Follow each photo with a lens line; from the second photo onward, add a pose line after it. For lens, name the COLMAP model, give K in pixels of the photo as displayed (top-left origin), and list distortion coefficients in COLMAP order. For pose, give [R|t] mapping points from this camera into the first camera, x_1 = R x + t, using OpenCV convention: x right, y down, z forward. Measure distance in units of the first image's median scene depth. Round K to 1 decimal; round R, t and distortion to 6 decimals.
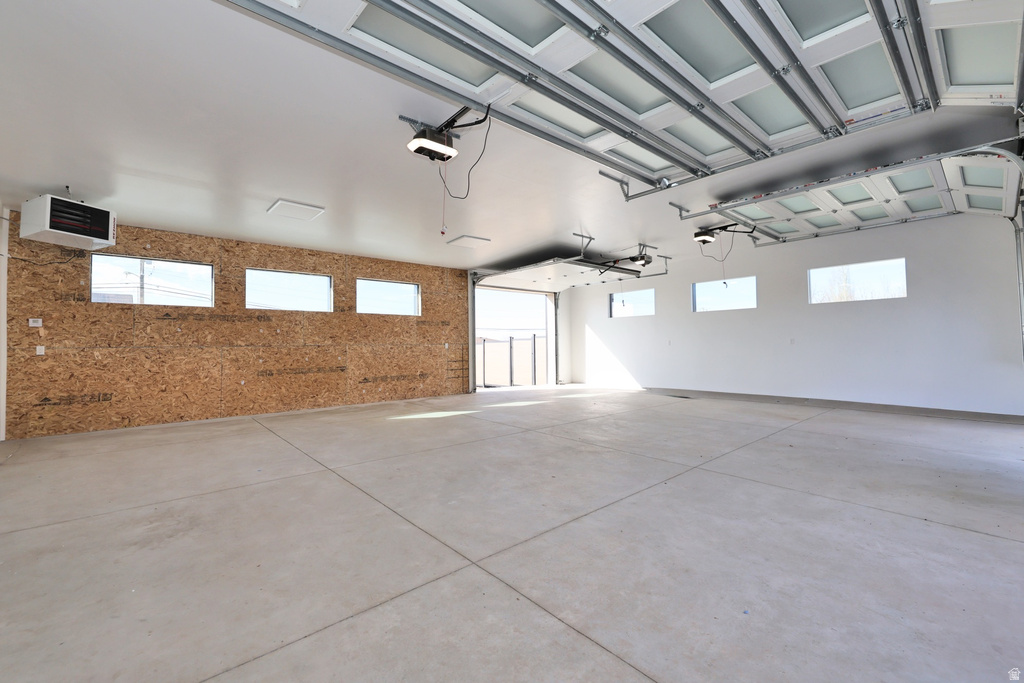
lens RADIAL K [[430.0, 0, 511.2], [0, 430.0, 337.2], [0, 0, 1]] dist [0.000488, -0.000373]
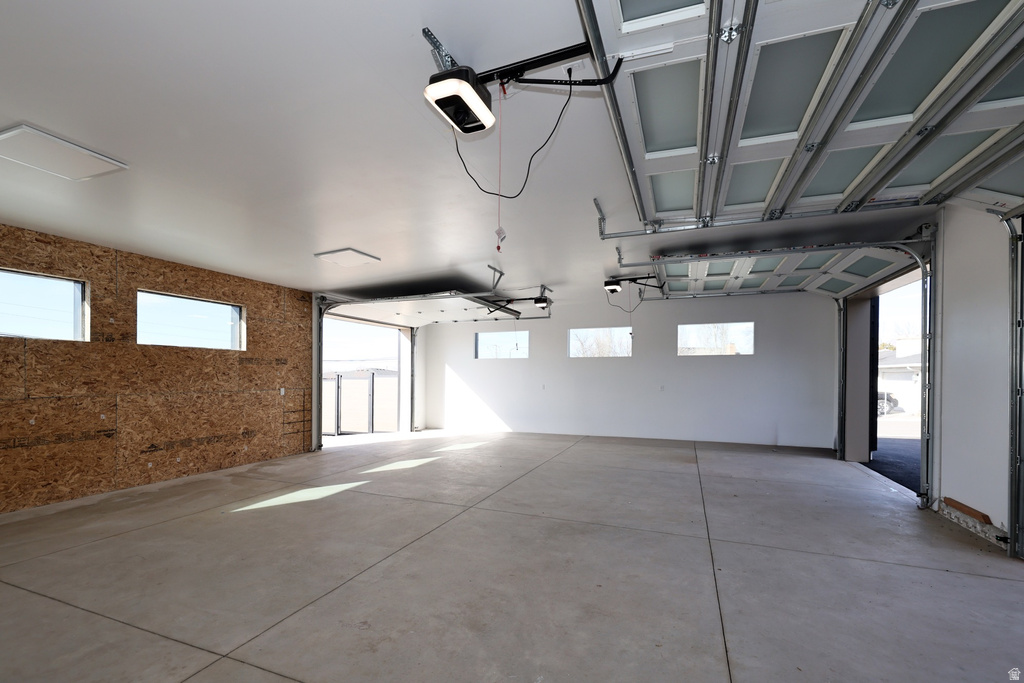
lens RADIAL K [[430.0, 0, 528.6], [0, 430.0, 380.3], [0, 0, 1]] dist [0.000488, -0.000373]
pose [[0.876318, 0.002932, 0.481724, -0.155026], [-0.014018, 0.999713, 0.019417, -0.023107], [-0.481529, -0.023768, 0.876108, 0.158346]]
